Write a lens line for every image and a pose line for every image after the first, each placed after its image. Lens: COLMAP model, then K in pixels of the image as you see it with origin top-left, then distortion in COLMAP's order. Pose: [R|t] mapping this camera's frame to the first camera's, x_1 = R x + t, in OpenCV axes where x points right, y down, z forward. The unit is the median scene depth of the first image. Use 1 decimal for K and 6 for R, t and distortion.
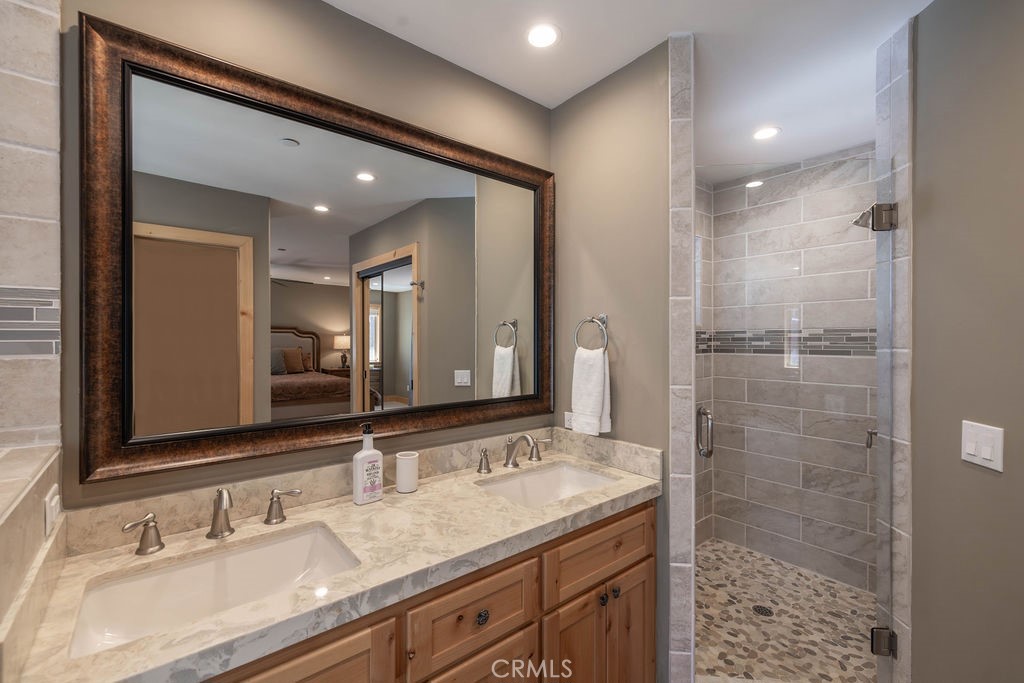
lens RADIAL K [[437.6, 0, 509.8], [0, 437.6, 342.4], [0, 0, 1]] dist [-0.000354, -0.001336]
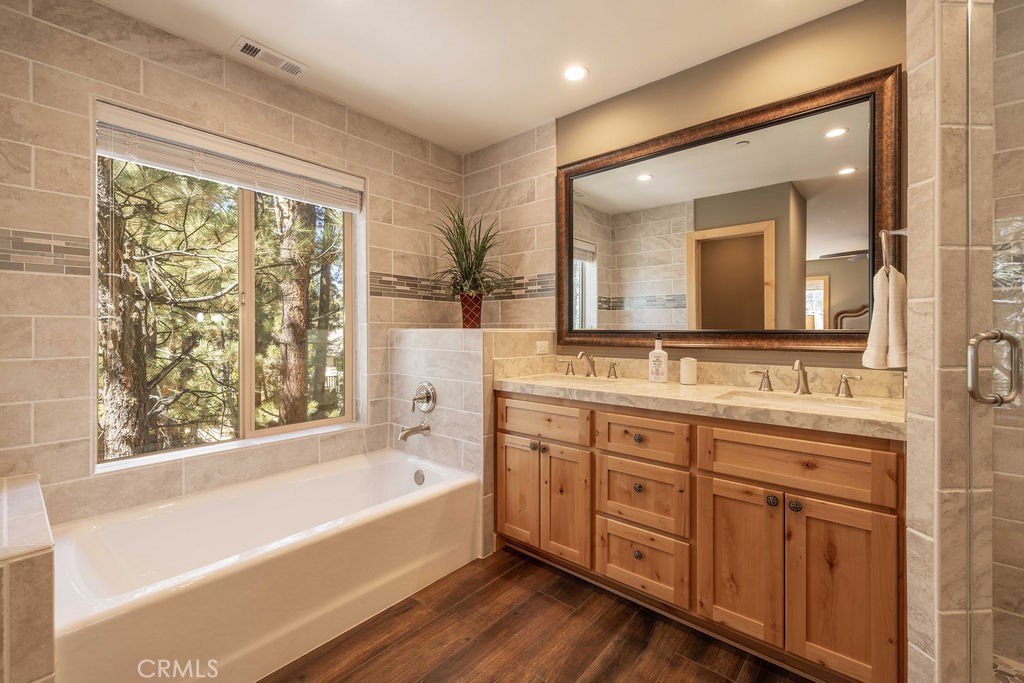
lens RADIAL K [[437.6, 0, 509.8], [0, 437.6, 334.9], [0, 0, 1]] dist [-0.000354, -0.001336]
pose [[0.173337, 0.004487, -0.984852, 1.166184], [-0.004862, 0.999981, 0.003700, 0.186488], [0.984851, 0.004147, 0.173356, 0.187013]]
